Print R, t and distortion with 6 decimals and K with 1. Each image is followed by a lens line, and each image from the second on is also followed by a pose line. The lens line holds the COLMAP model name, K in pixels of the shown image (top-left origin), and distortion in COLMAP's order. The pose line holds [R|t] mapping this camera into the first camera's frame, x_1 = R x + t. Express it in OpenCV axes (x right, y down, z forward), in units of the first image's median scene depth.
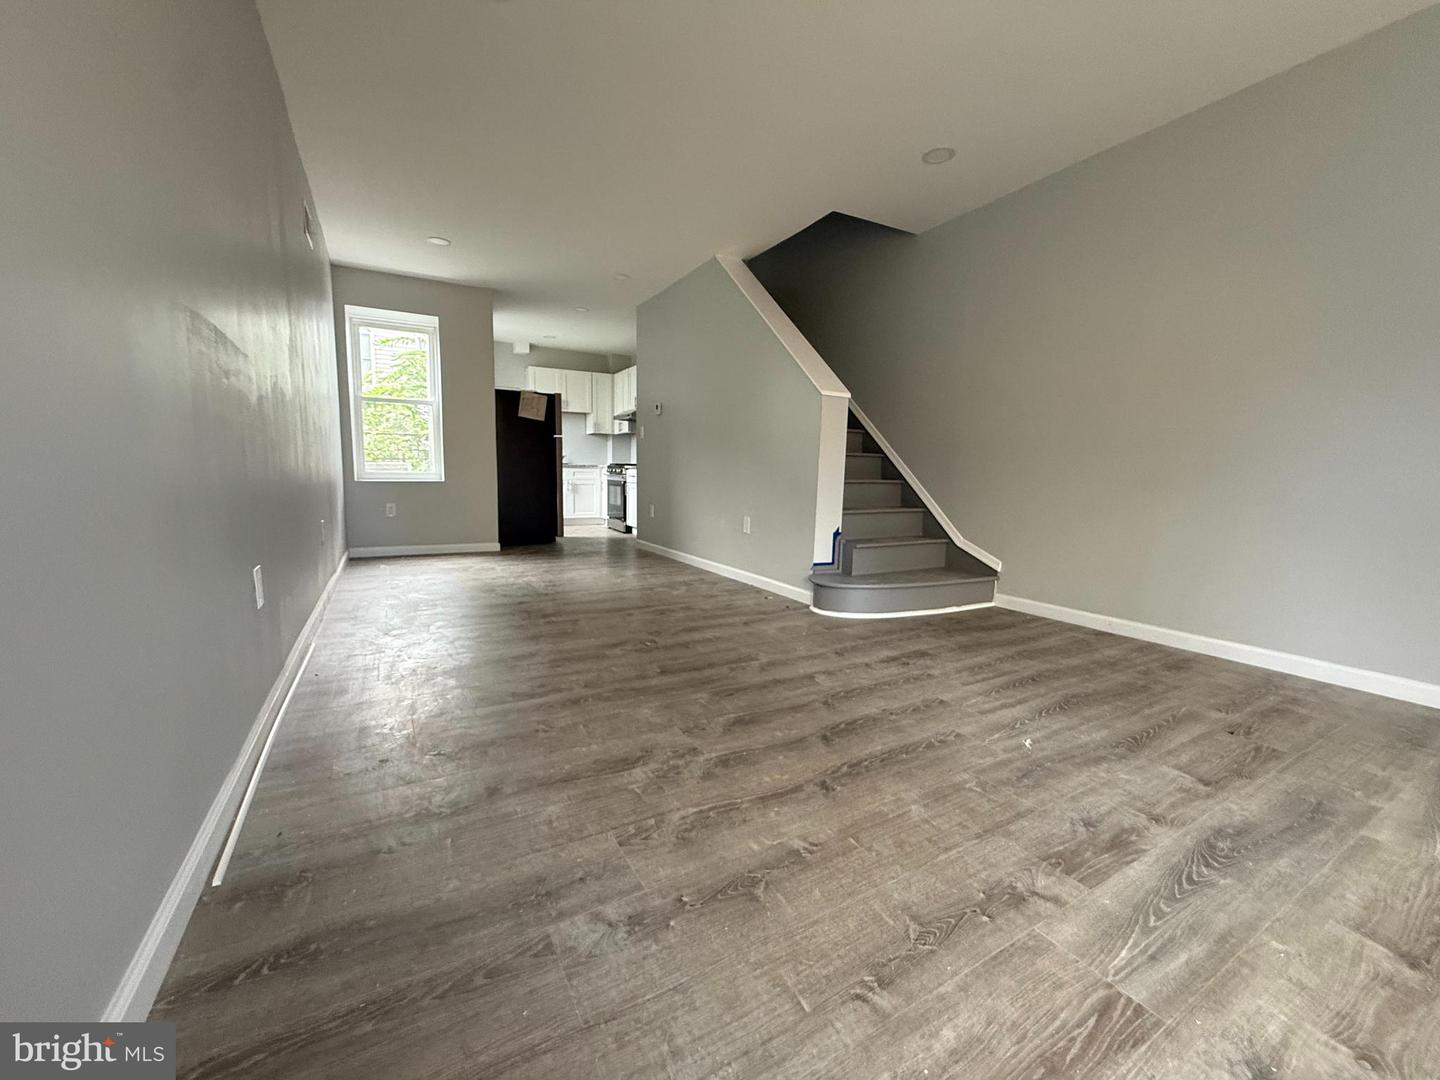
lens RADIAL K [[576.8, 0, 721.8], [0, 576.8, 537.8], [0, 0, 1]] dist [0.001136, 0.000127]
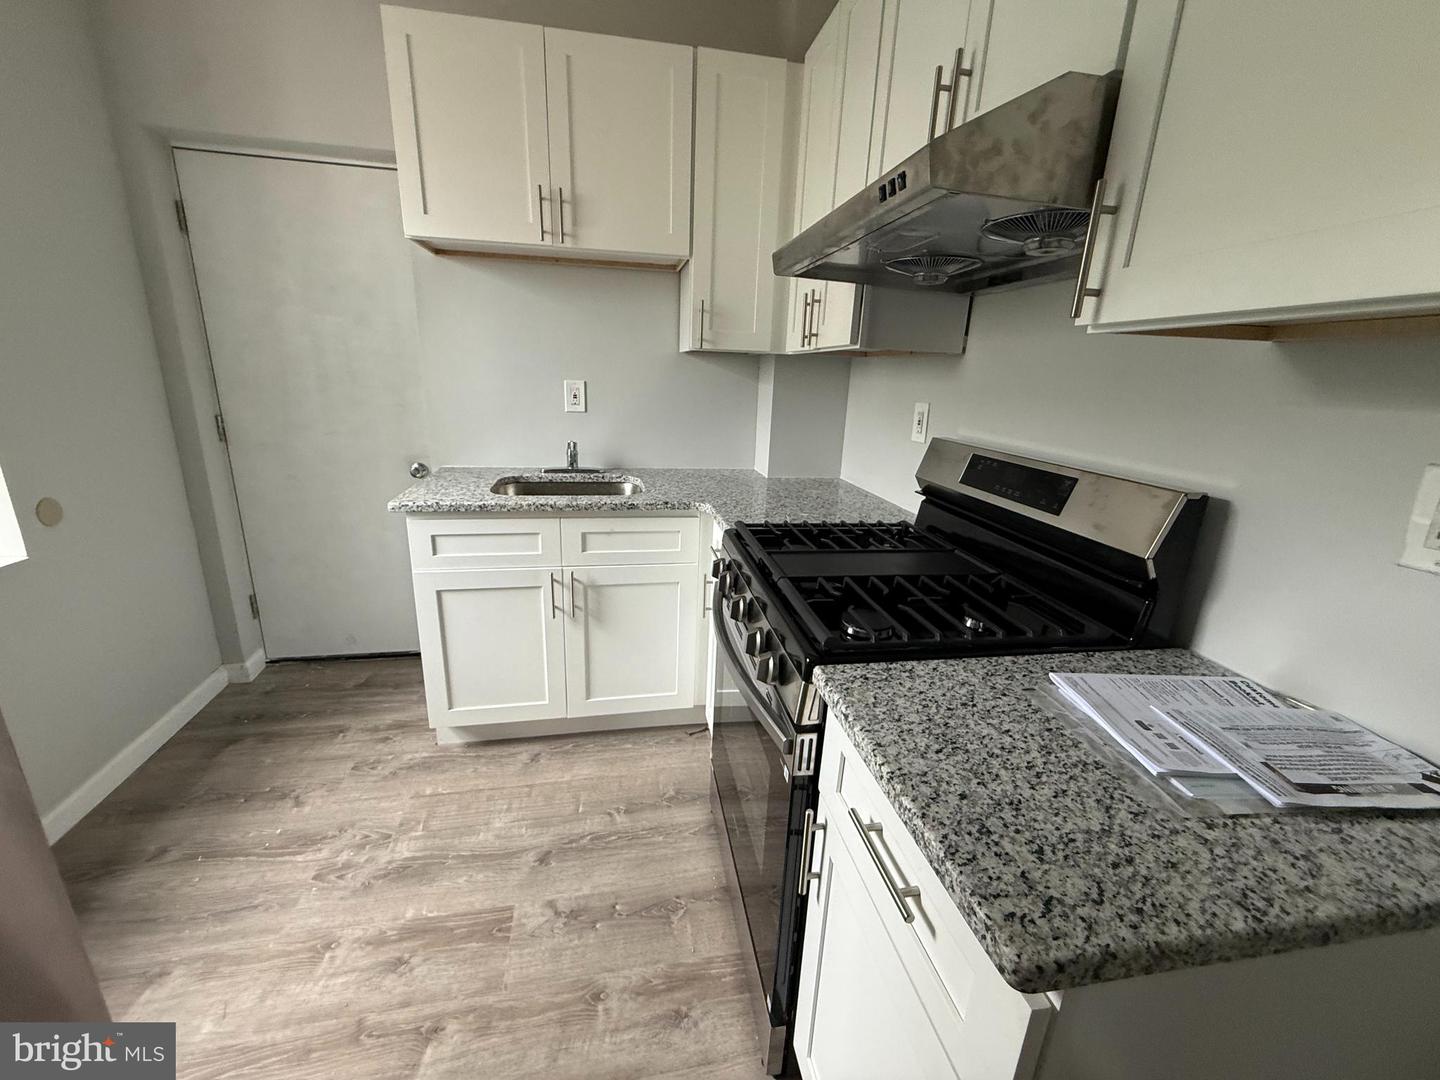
lens RADIAL K [[576.8, 0, 720.4], [0, 576.8, 538.9], [0, 0, 1]] dist [0.001136, 0.000127]
pose [[0.945847, 0.107579, -0.306269, -0.134658], [-0.063308, 0.986504, 0.151002, -0.142698], [0.318381, -0.123435, 0.939892, 0.781276]]
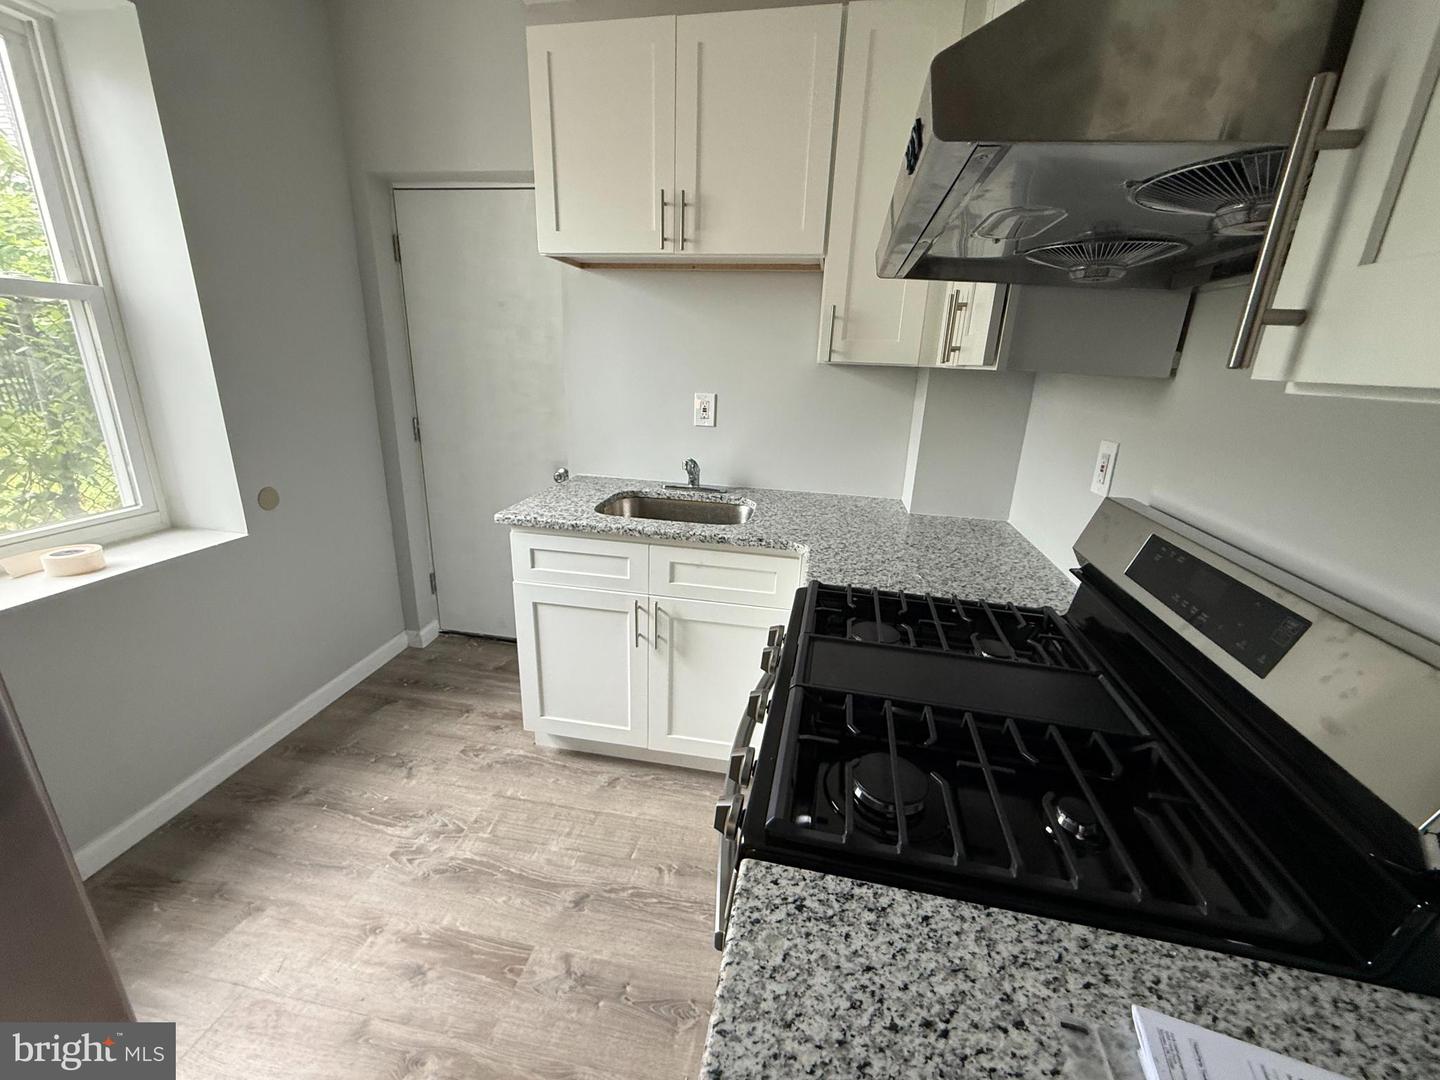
lens RADIAL K [[576.8, 0, 723.8], [0, 576.8, 537.3], [0, 0, 1]] dist [0.001136, 0.000127]
pose [[0.761318, 0.205018, -0.615112, -0.113221], [-0.107921, 0.975527, 0.191573, -0.158507], [0.639334, -0.079465, 0.764812, 0.828278]]
